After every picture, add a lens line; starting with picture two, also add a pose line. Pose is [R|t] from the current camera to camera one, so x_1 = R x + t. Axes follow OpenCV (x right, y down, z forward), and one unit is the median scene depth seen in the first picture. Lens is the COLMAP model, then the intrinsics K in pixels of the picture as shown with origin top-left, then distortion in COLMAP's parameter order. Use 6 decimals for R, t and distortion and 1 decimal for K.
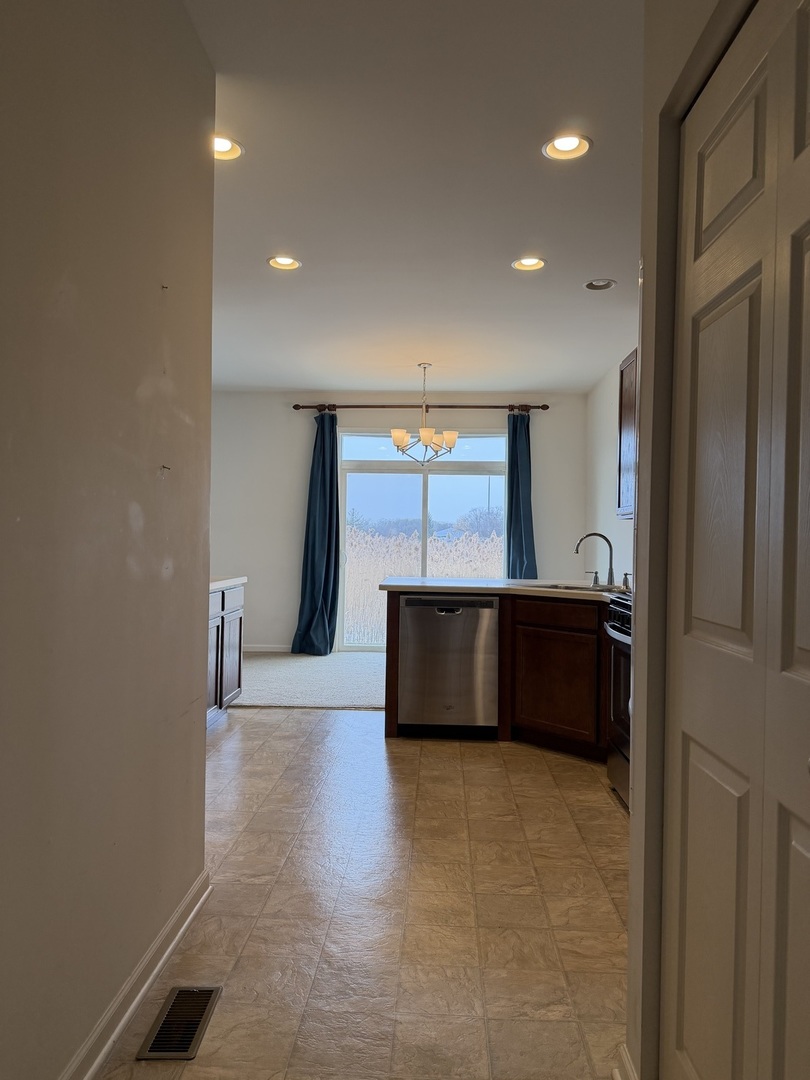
lens RADIAL K [[767.0, 0, 413.3], [0, 767.0, 537.7], [0, 0, 1]] dist [0.056922, -0.057849]
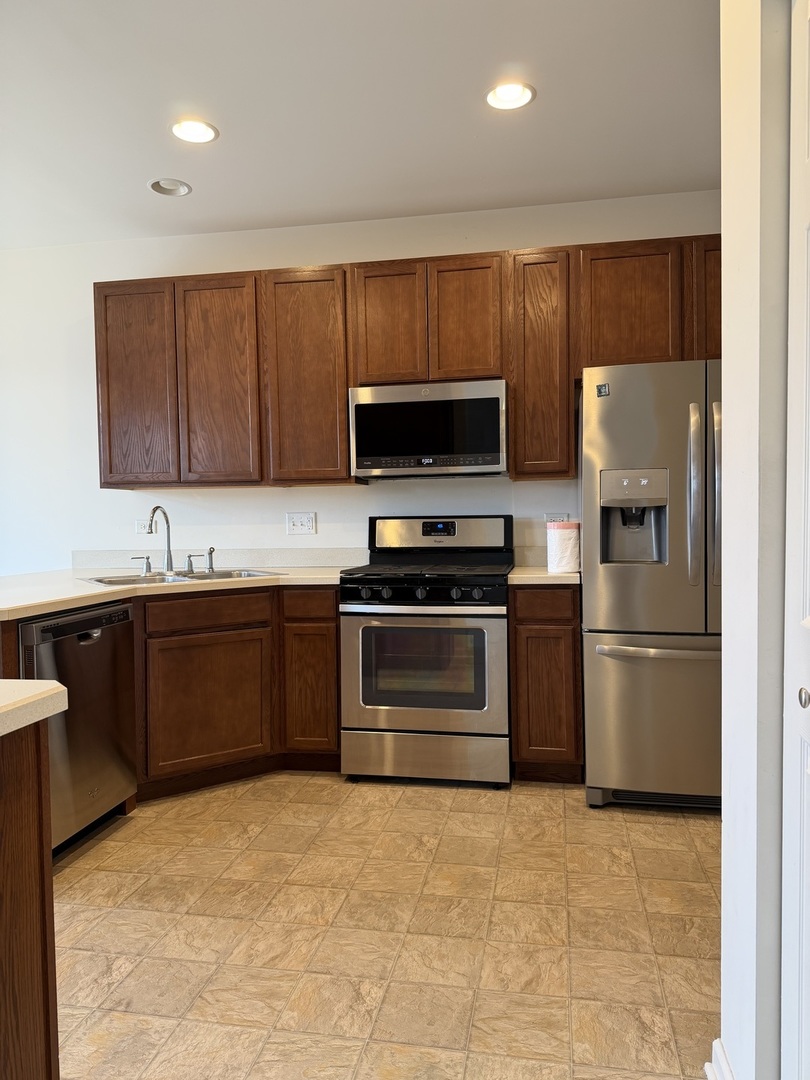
lens RADIAL K [[767.0, 0, 409.4], [0, 767.0, 542.6], [0, 0, 1]] dist [0.056922, -0.057849]
pose [[0.146369, -0.057374, 0.987565, -0.558517], [0.013444, 0.998340, 0.056007, -0.011333], [-0.989139, 0.005079, 0.146898, 0.707590]]
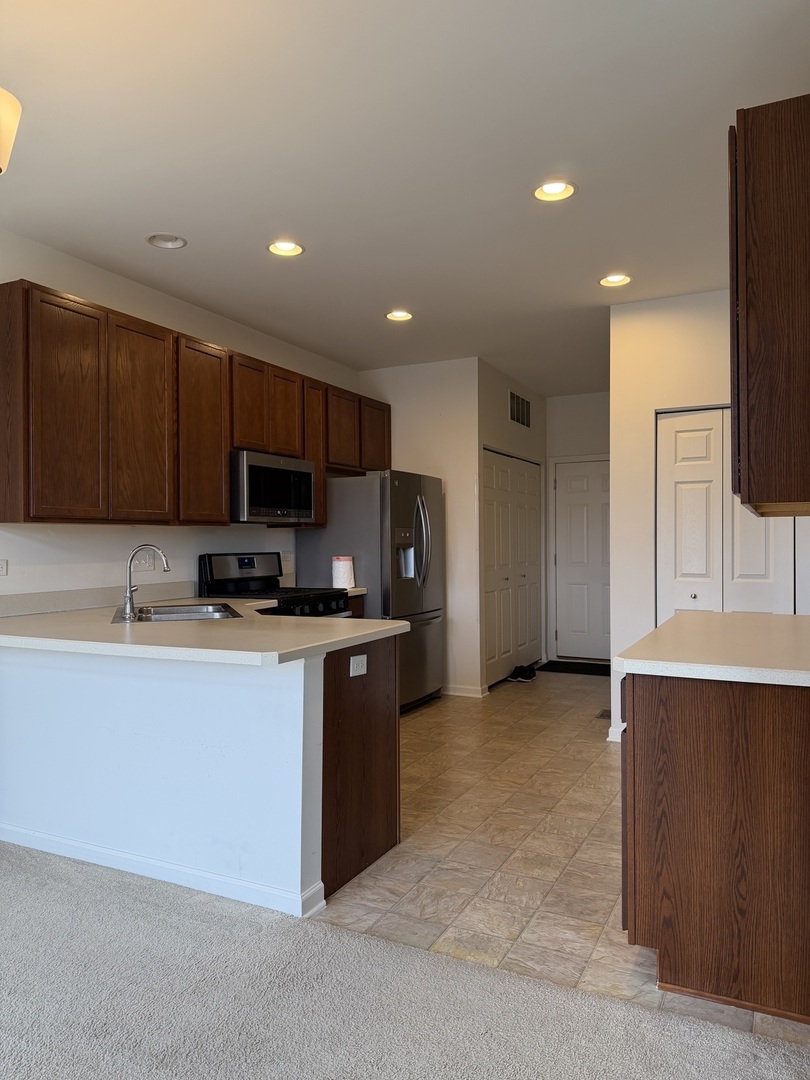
lens RADIAL K [[767.0, 0, 399.3], [0, 767.0, 544.9], [0, 0, 1]] dist [0.056922, -0.057849]
pose [[-0.911240, -0.013503, 0.411655, -0.390472], [-0.010659, 0.999901, 0.009204, -0.016229], [-0.411738, 0.003999, -0.911293, 1.579035]]
